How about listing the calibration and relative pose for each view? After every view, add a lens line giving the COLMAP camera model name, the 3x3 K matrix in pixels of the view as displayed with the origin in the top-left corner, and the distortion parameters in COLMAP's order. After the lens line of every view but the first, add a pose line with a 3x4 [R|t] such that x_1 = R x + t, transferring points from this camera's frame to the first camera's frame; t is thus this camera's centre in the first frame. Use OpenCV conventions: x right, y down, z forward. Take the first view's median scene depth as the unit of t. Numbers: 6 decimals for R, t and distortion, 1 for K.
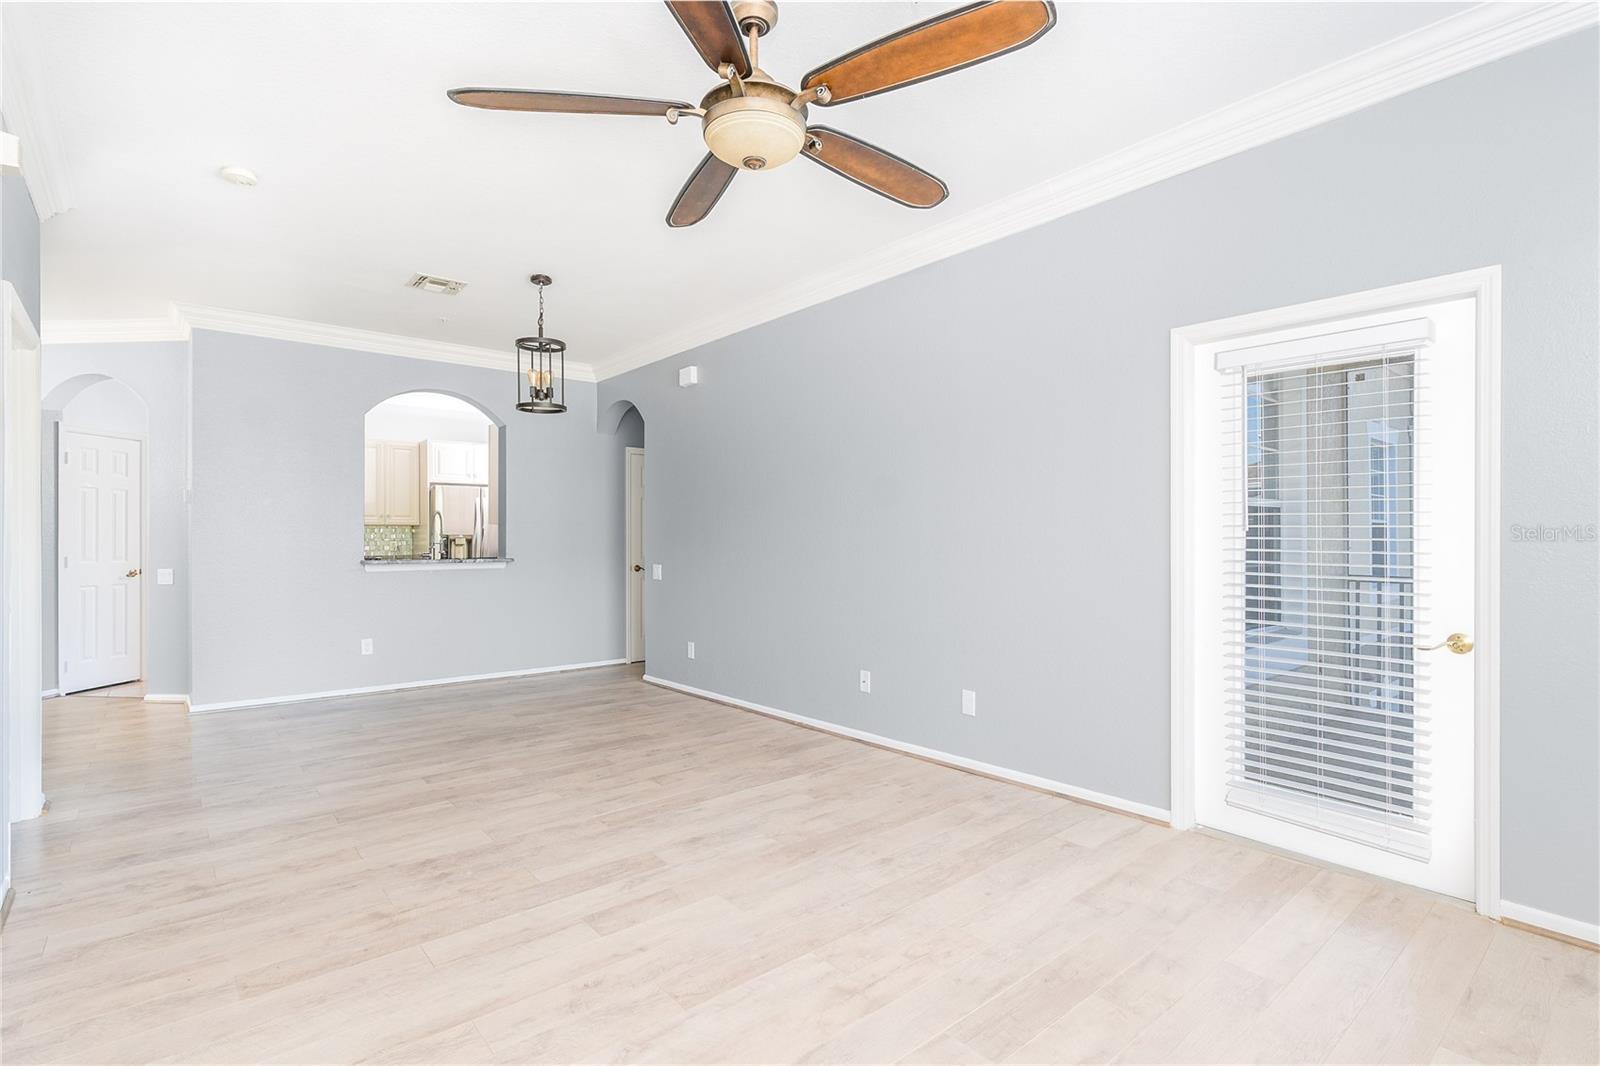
lens RADIAL K [[770.9, 0, 799.2], [0, 770.9, 527.8], [0, 0, 1]] dist [0.001389, -0.000148]
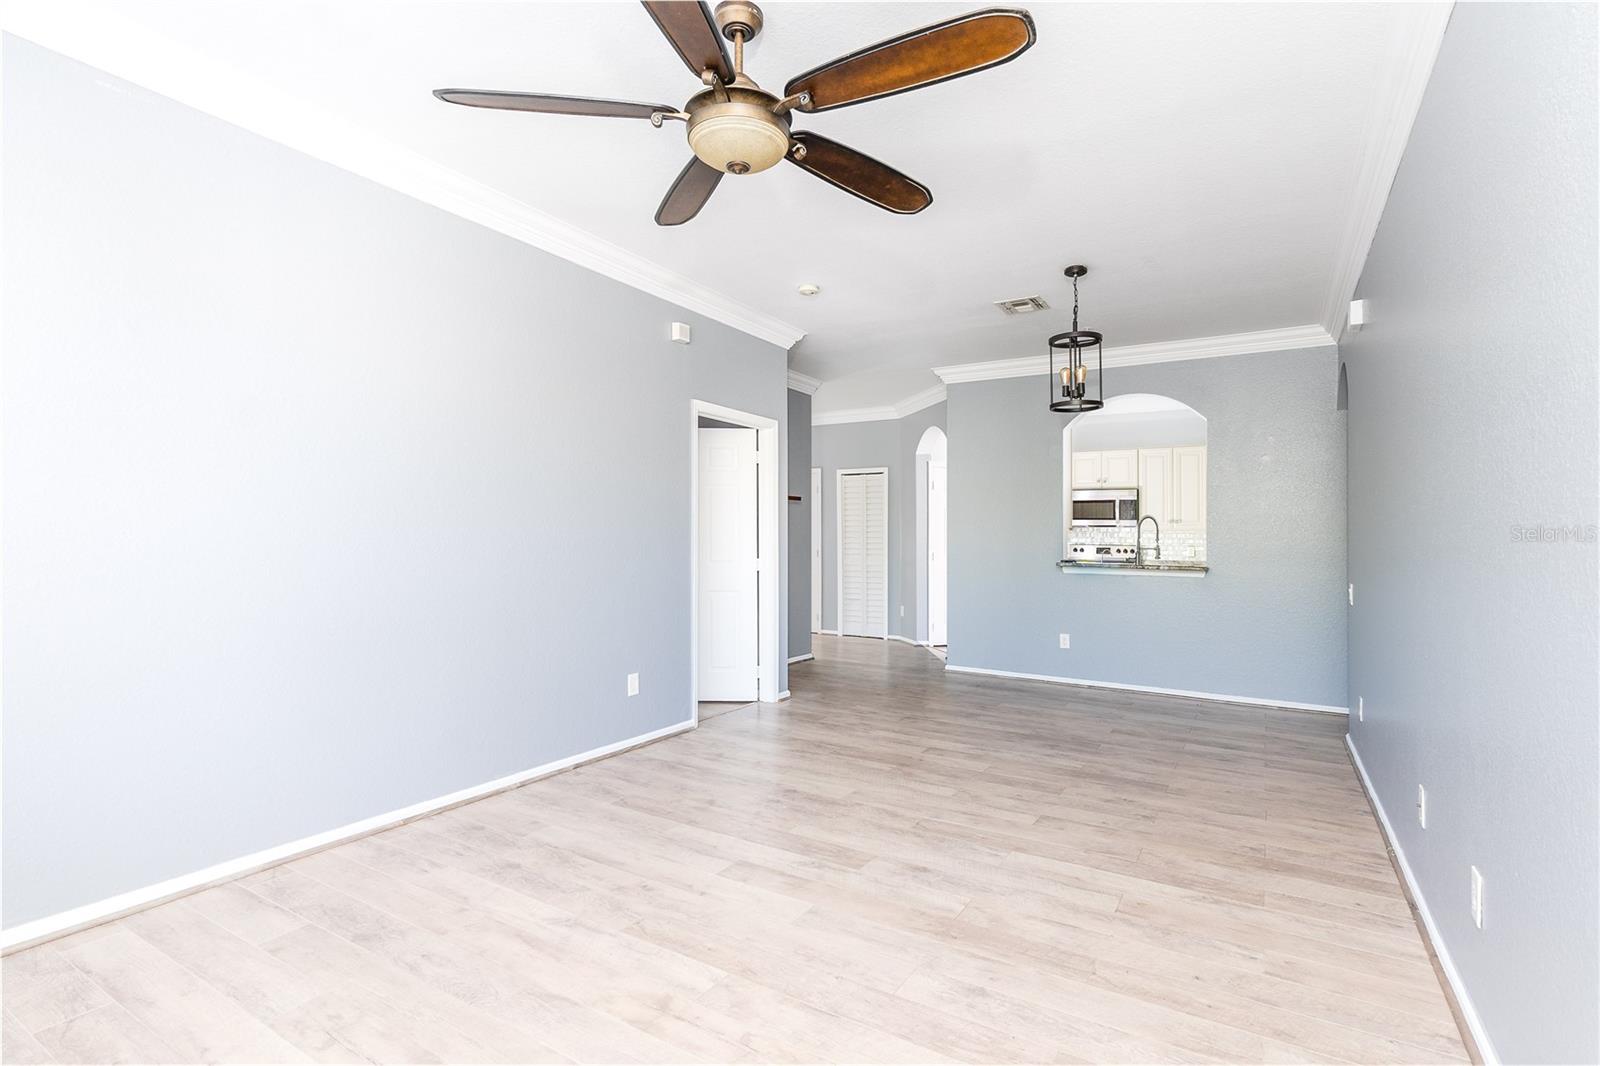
lens RADIAL K [[770.9, 0, 799.2], [0, 770.9, 527.8], [0, 0, 1]] dist [0.001389, -0.000148]
pose [[0.304161, -0.007999, -0.952587, 0.556620], [-0.002169, 0.999956, -0.009089, 0.005552], [0.952618, 0.004830, 0.304130, 0.462449]]
